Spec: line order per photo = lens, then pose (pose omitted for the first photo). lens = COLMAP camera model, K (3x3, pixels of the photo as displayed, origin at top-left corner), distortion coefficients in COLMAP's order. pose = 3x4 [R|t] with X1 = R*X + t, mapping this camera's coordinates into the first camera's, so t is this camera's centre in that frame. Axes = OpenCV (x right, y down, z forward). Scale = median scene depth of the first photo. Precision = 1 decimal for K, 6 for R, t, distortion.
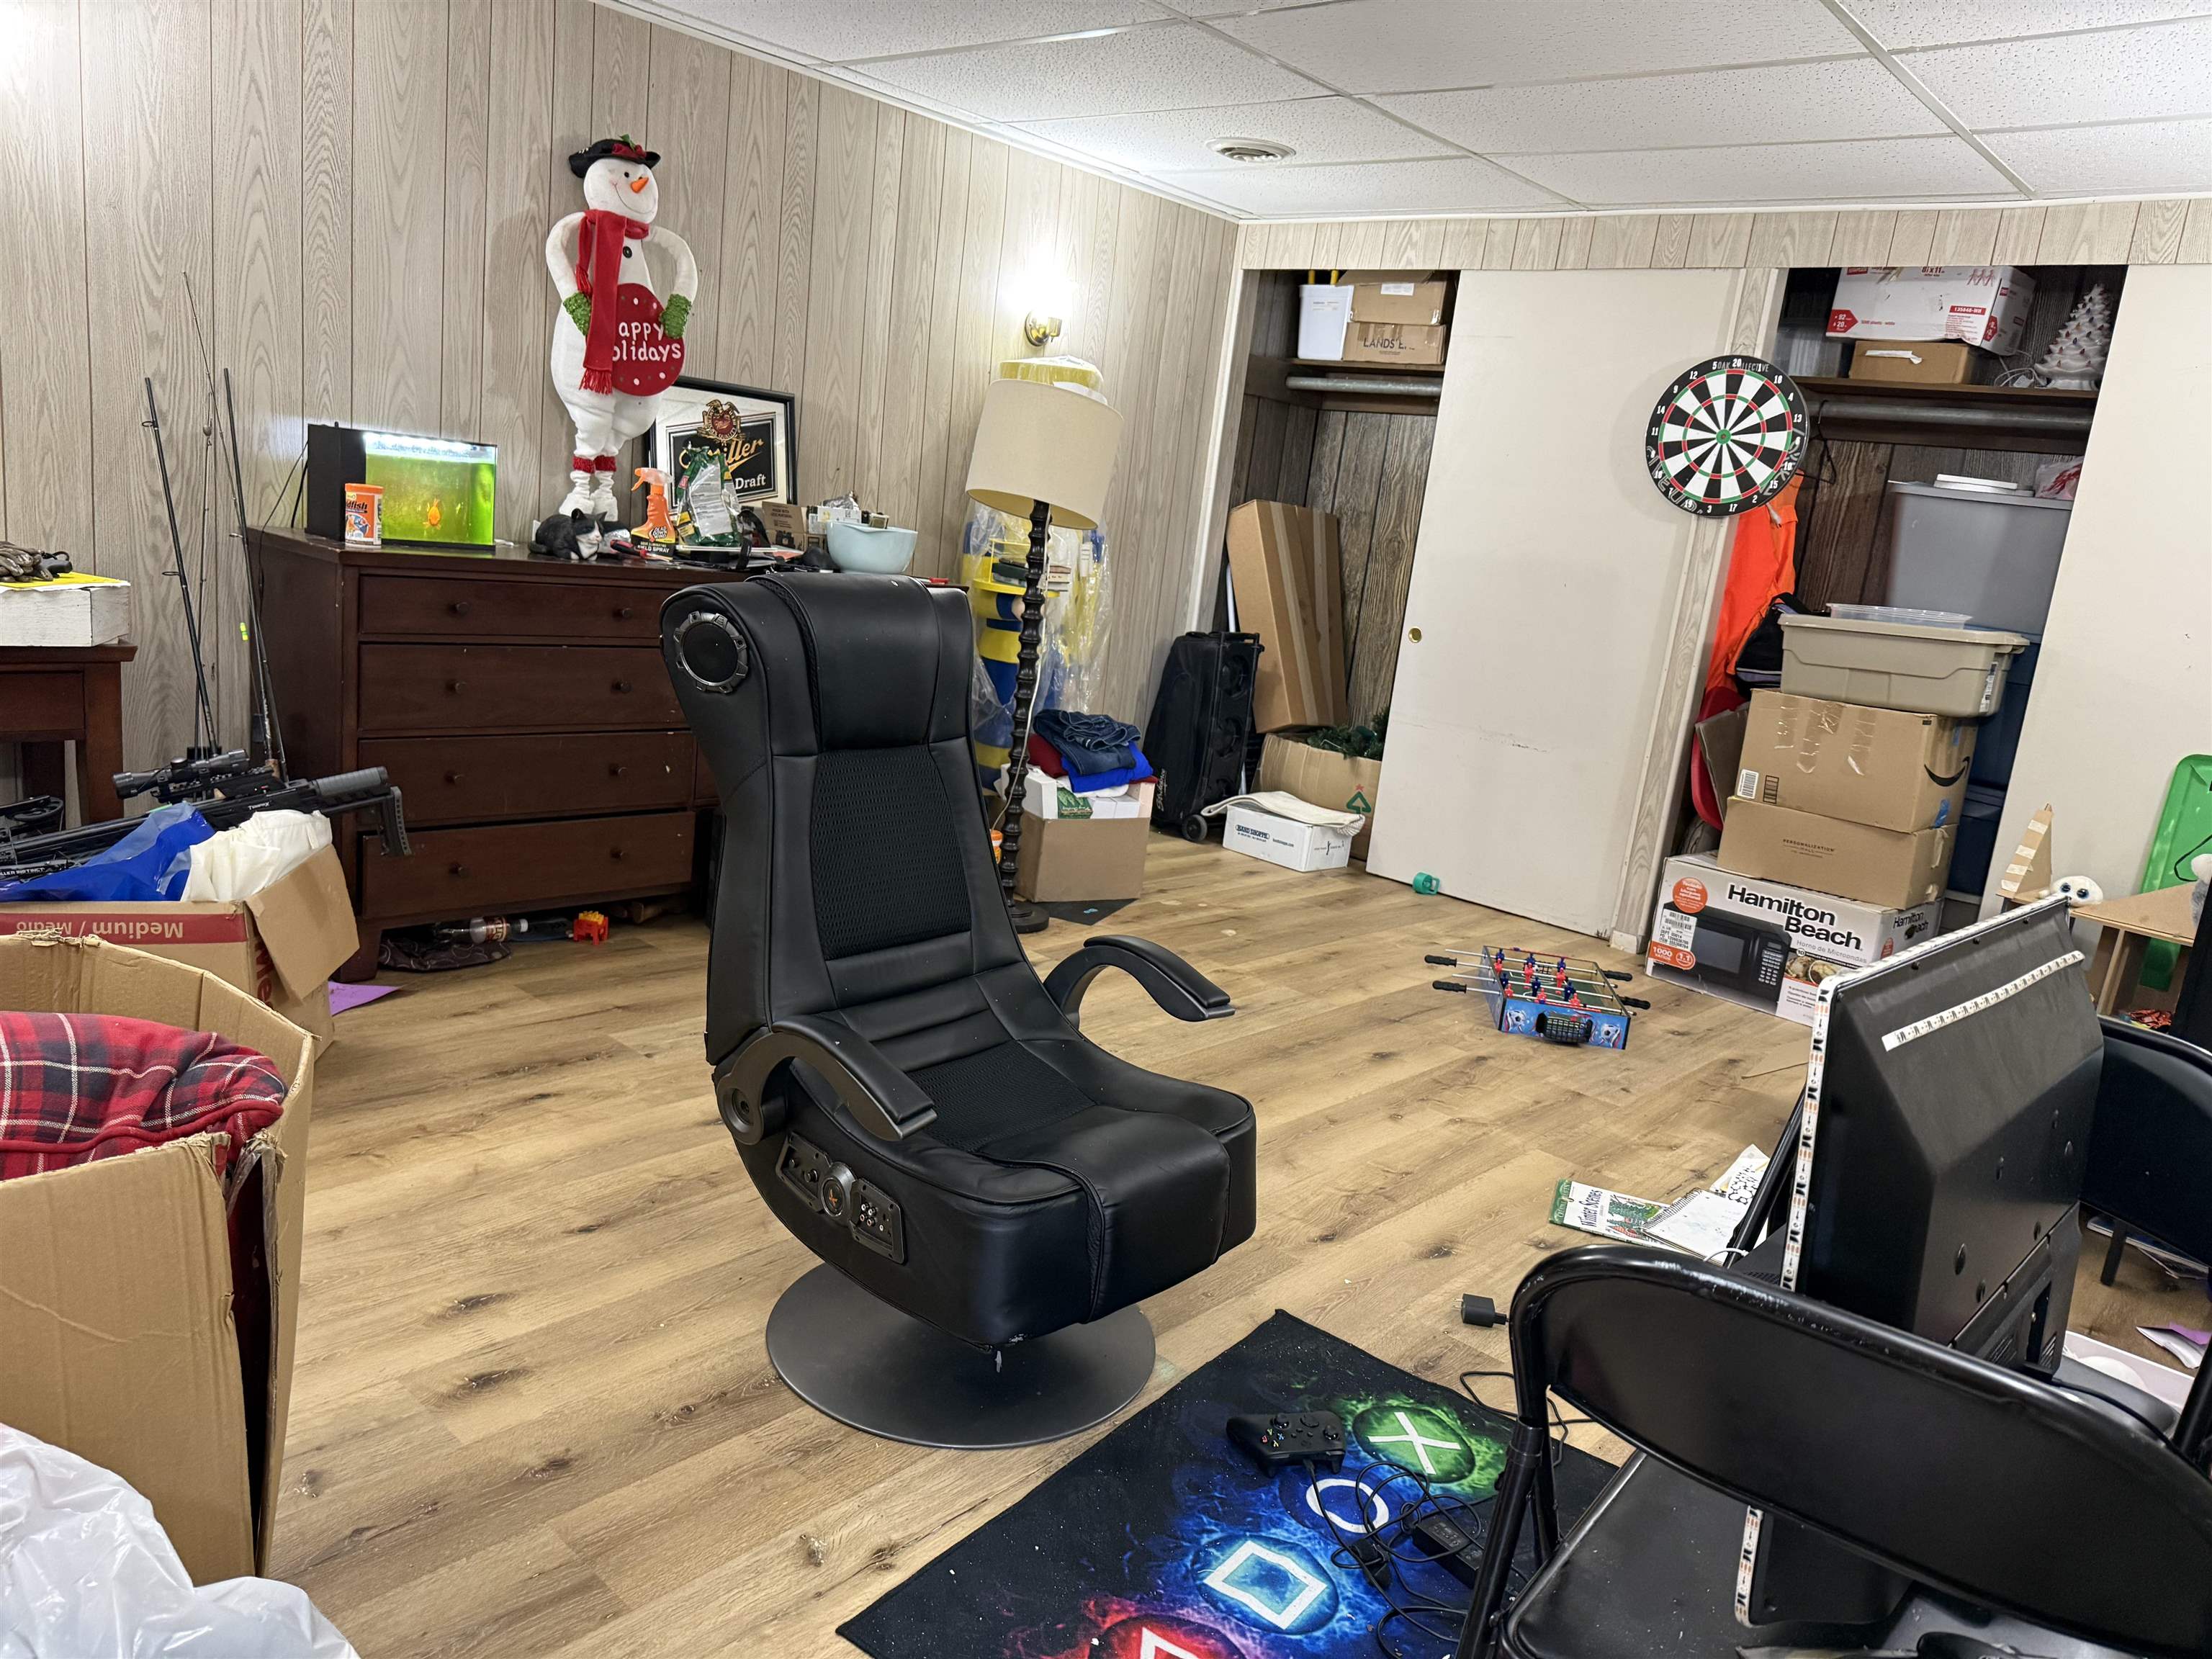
lens RADIAL K [[1575.3, 0, 1106.0], [0, 1575.3, 829.5], [0, 0, 1]] dist [-0.001266, -0.004510]
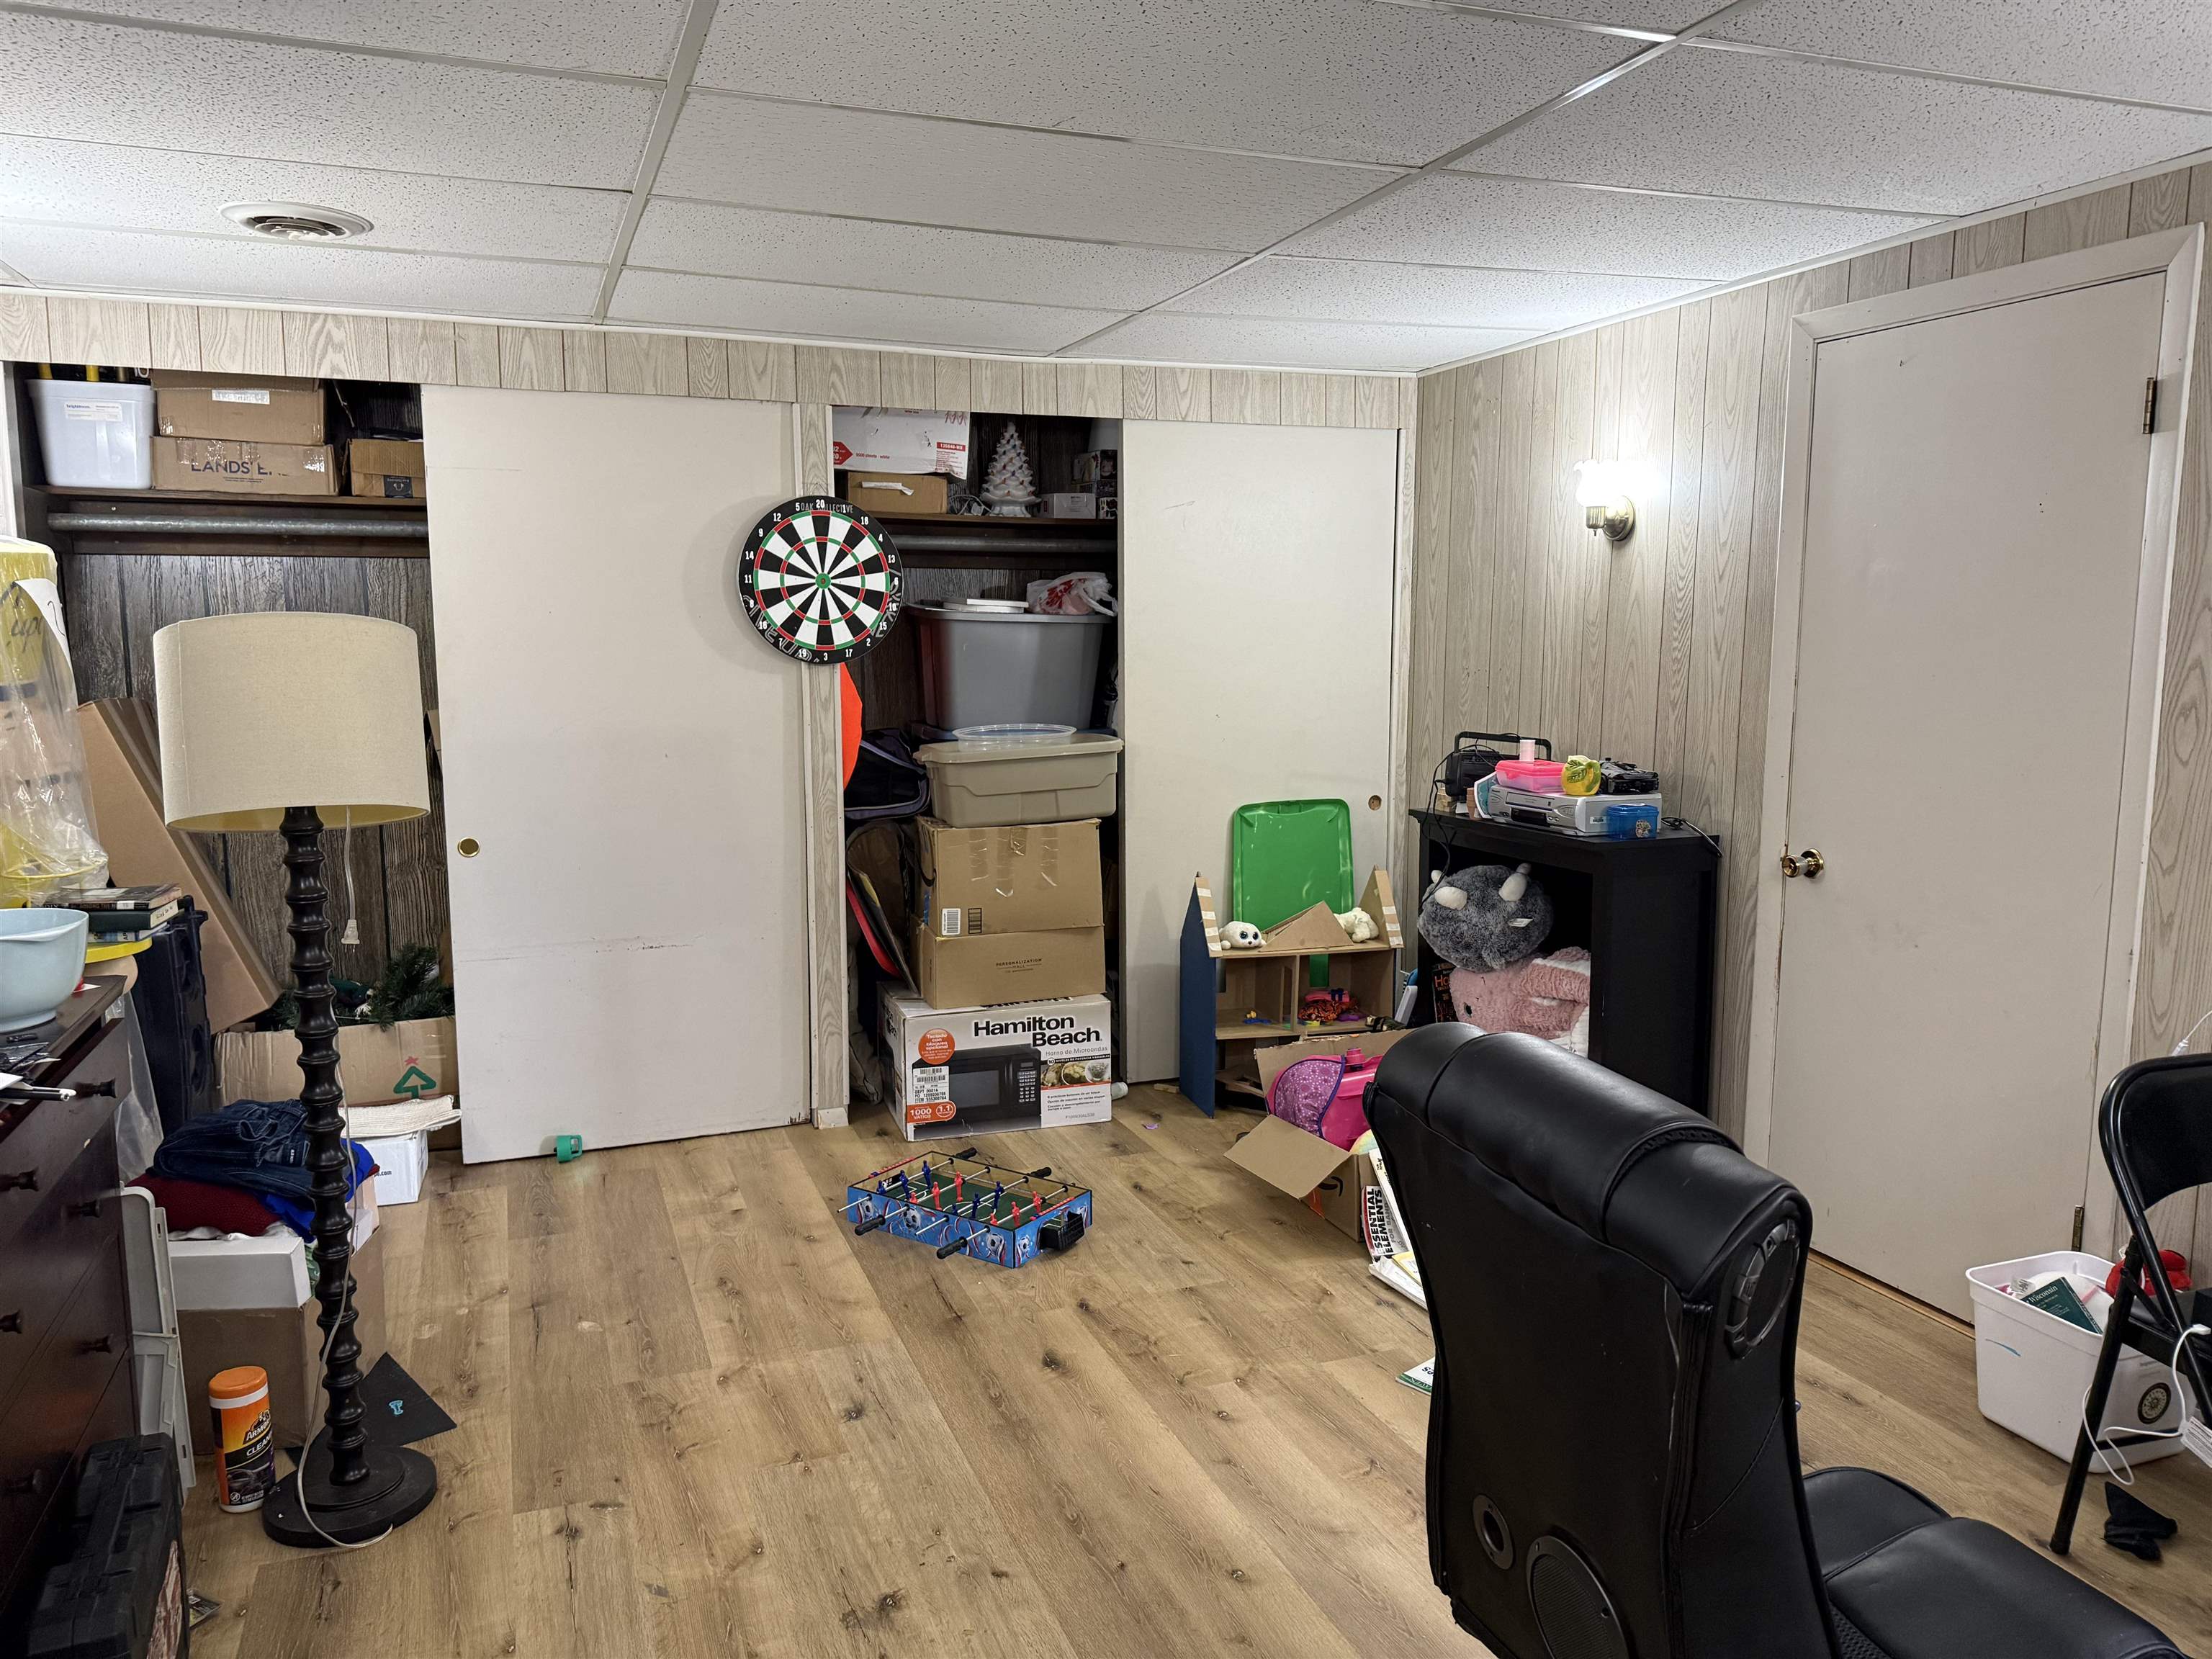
lens RADIAL K [[1527.4, 0, 1106.0], [0, 1527.4, 829.5], [0, 0, 1]] dist [0.146912, -0.244500]
pose [[0.452693, -0.229829, 0.861538, -0.371163], [0.238073, 0.962289, 0.131612, -0.188171], [-0.859296, 0.145529, 0.490338, 0.421225]]
